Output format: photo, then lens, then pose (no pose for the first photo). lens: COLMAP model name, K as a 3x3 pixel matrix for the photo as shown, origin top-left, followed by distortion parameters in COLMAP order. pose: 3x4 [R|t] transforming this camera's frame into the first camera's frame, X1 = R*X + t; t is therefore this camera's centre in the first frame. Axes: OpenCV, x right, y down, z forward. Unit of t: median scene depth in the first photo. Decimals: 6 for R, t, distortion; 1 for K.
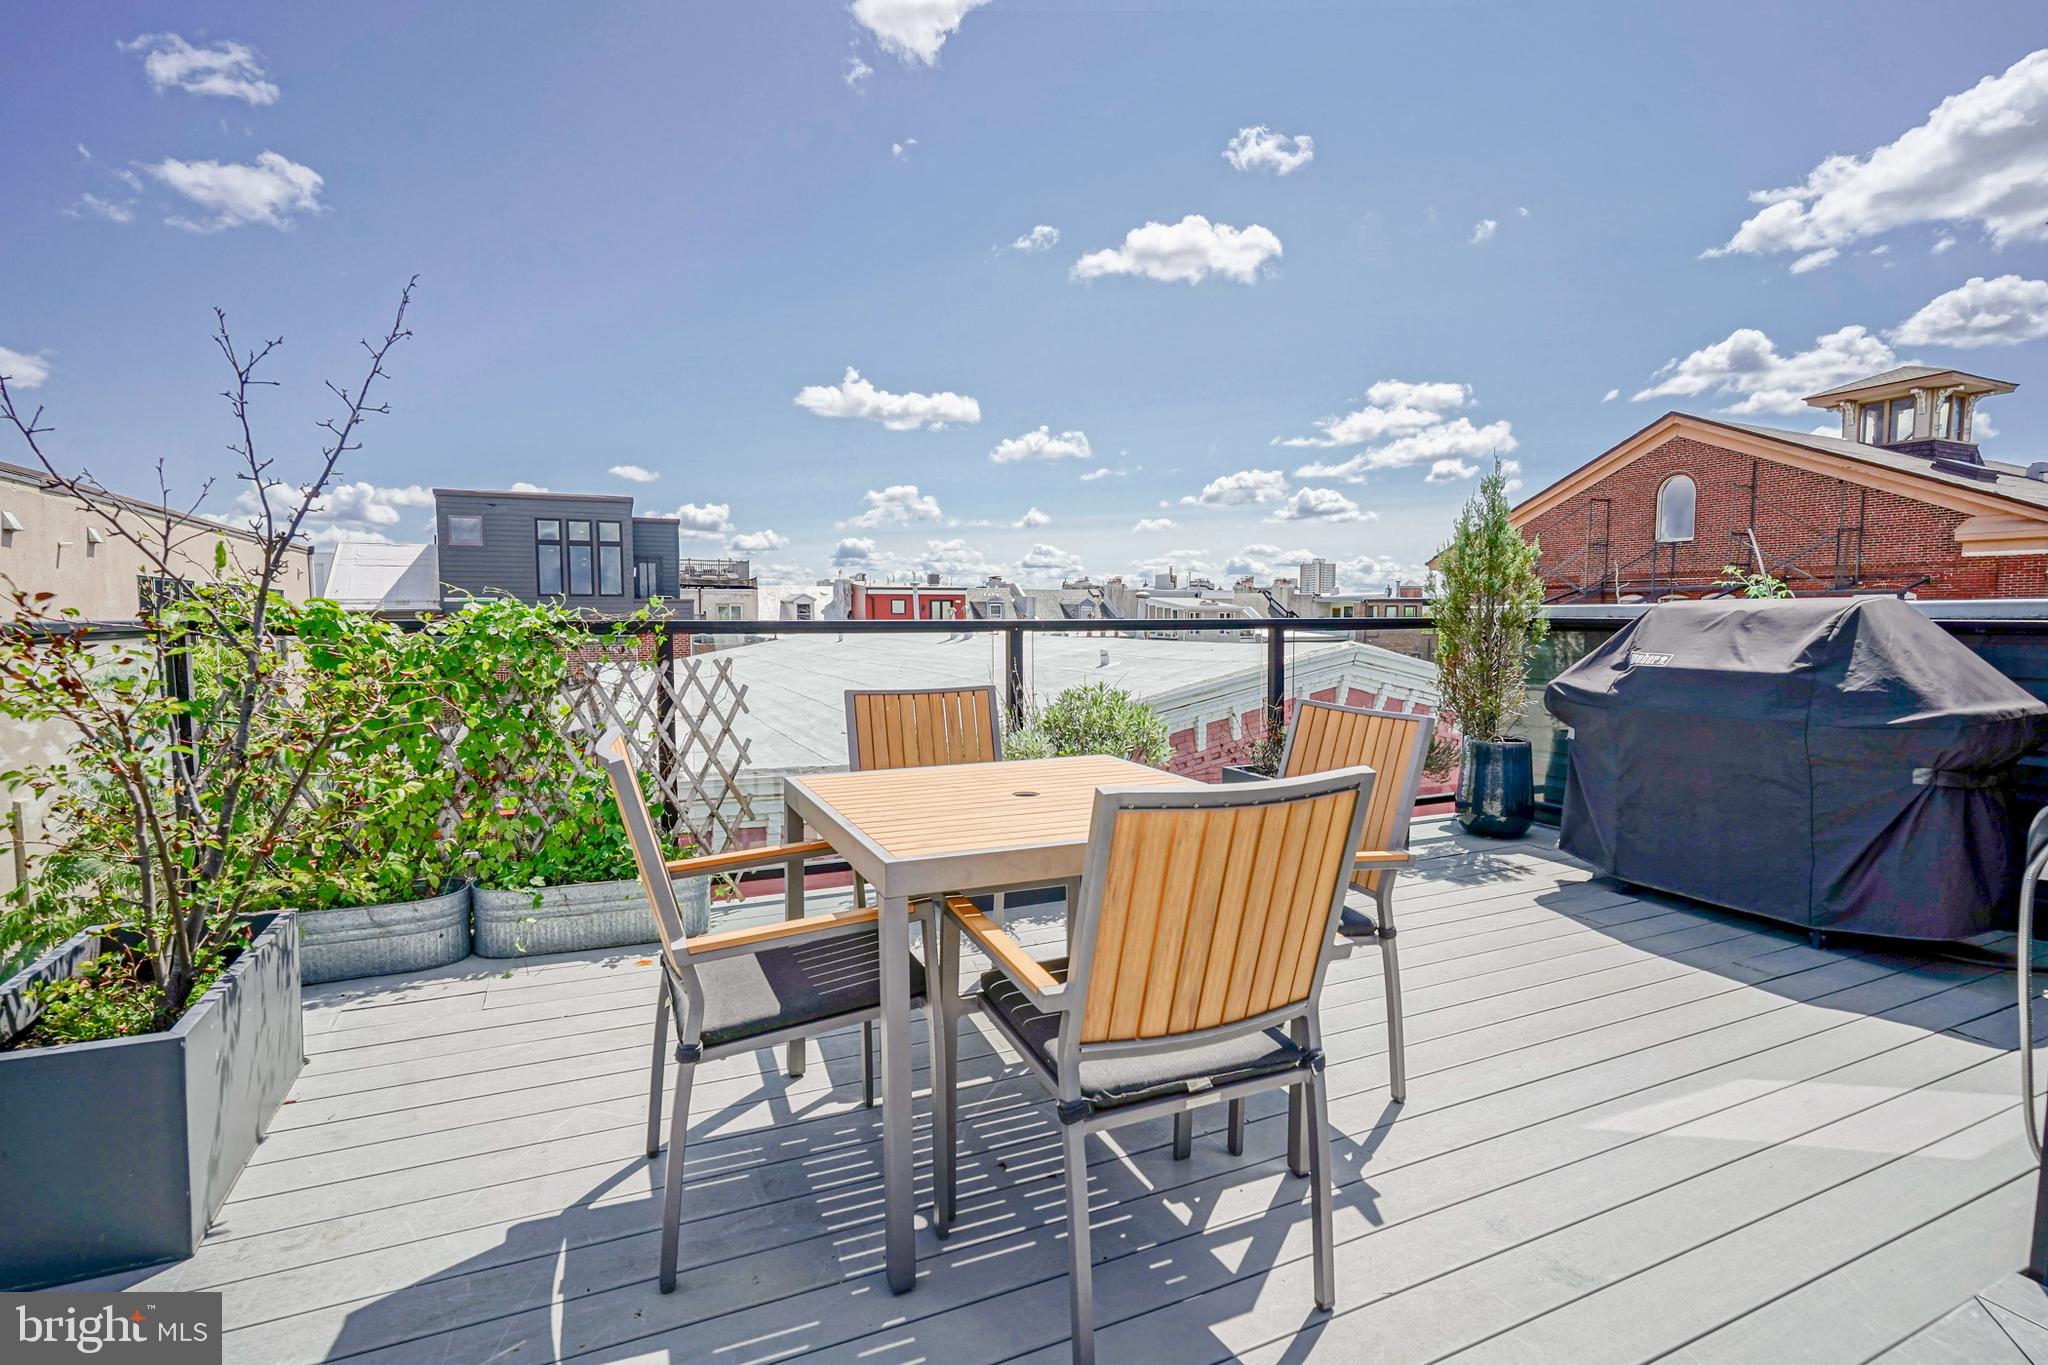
lens RADIAL K [[864.8, 0, 1104.3], [0, 864.8, 664.9], [0, 0, 1]] dist [-0.075744, 0.019798]
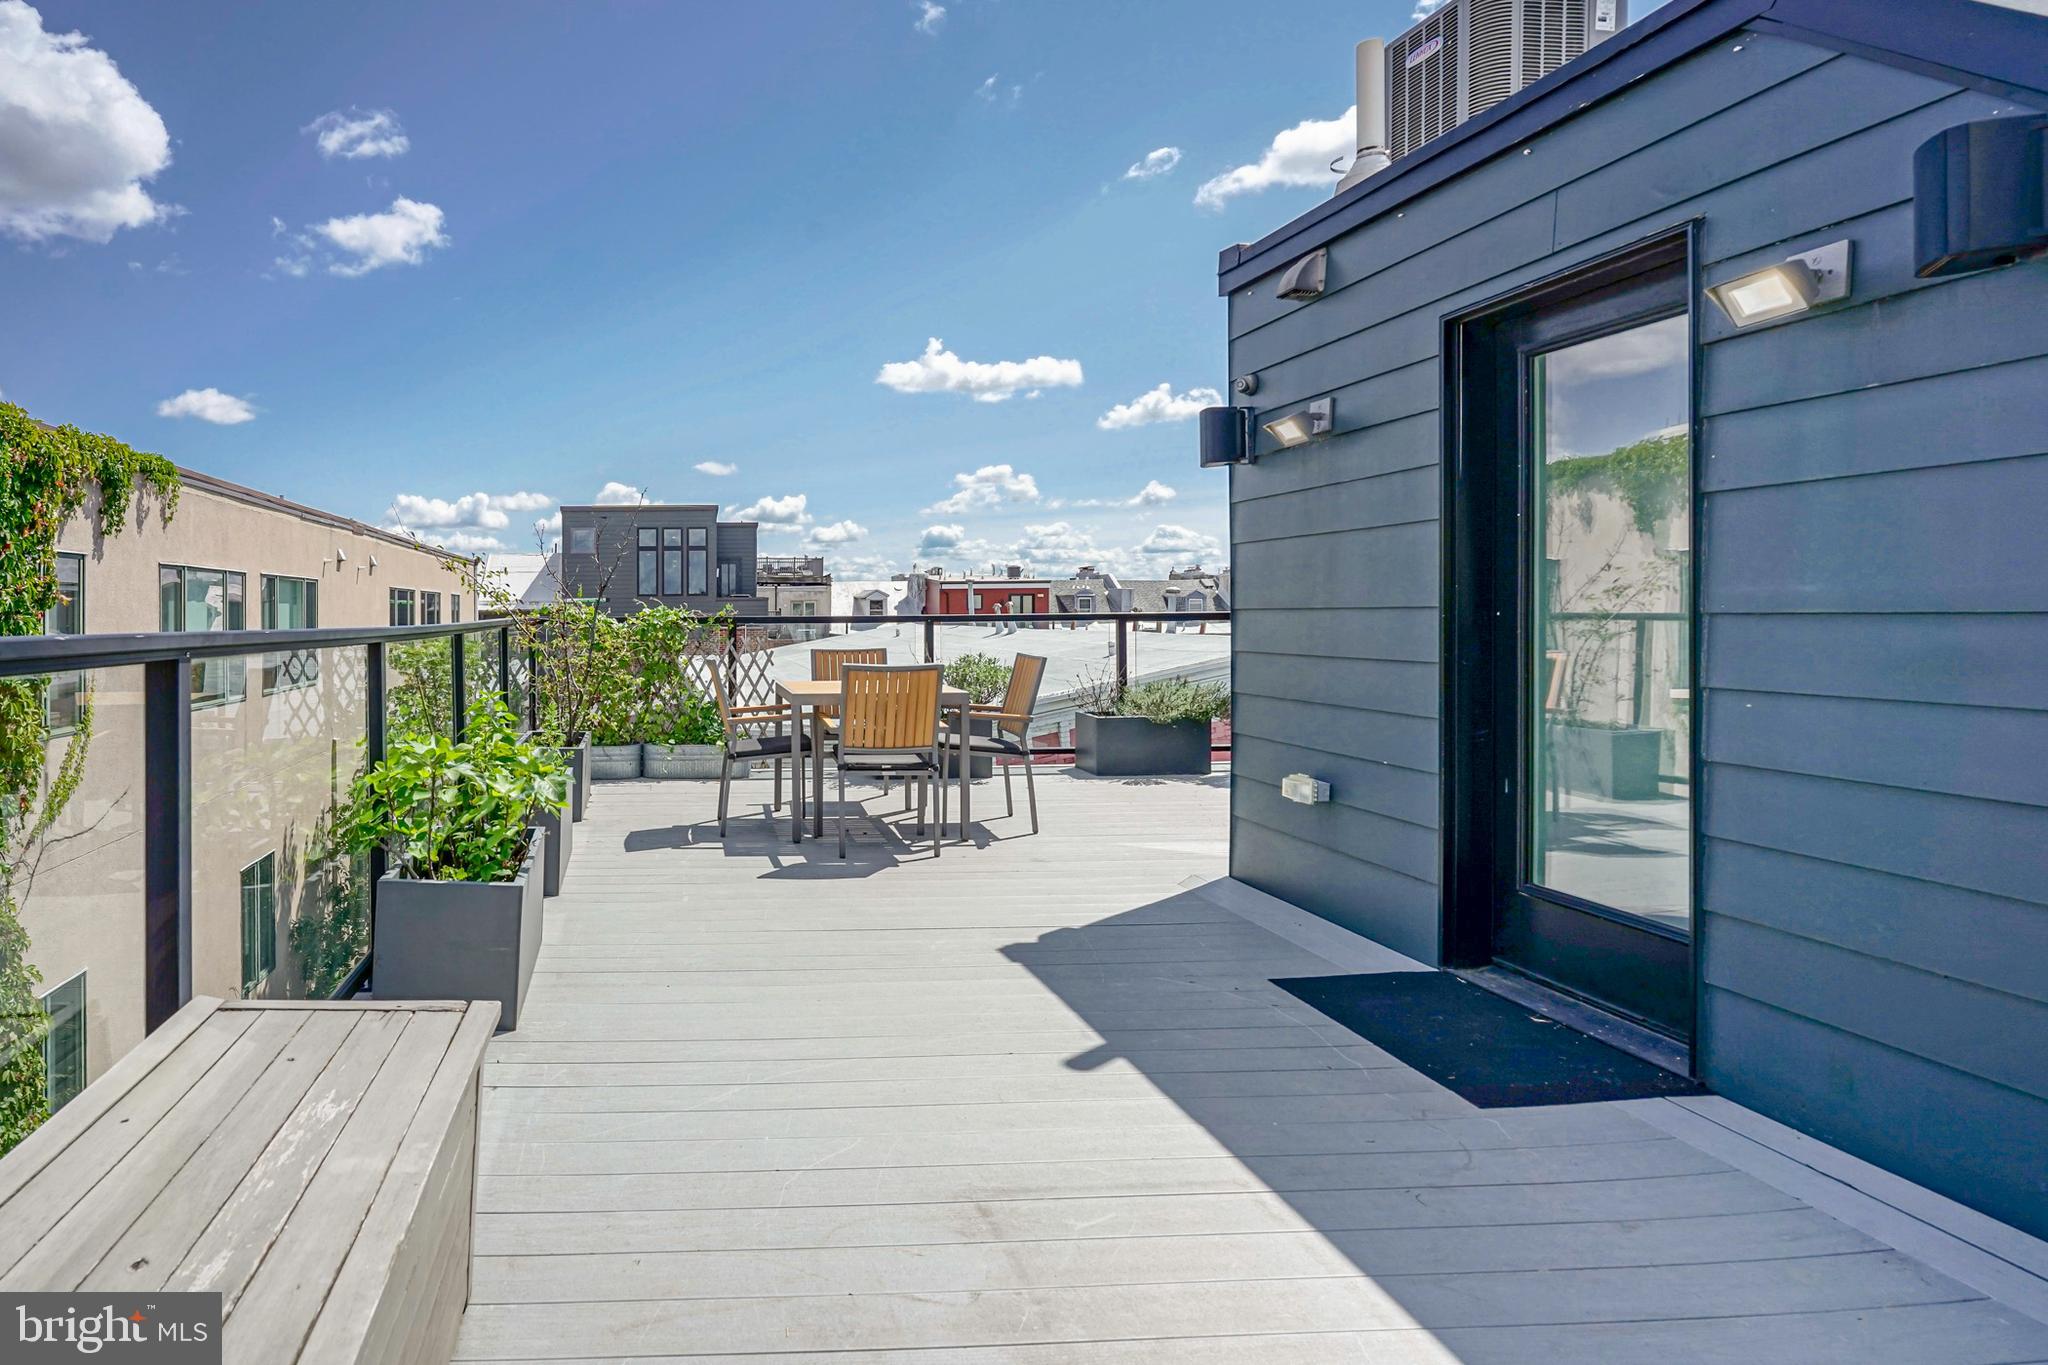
lens RADIAL K [[1008.7, 0, 998.4], [0, 1008.7, 673.4], [0, 0, 1]] dist [0.001256, 0.000158]
pose [[0.973174, 0.007214, -0.229958, 0.049700], [-0.005873, 0.999962, 0.006514, 0.004780], [0.229996, -0.004989, 0.973179, -0.090554]]
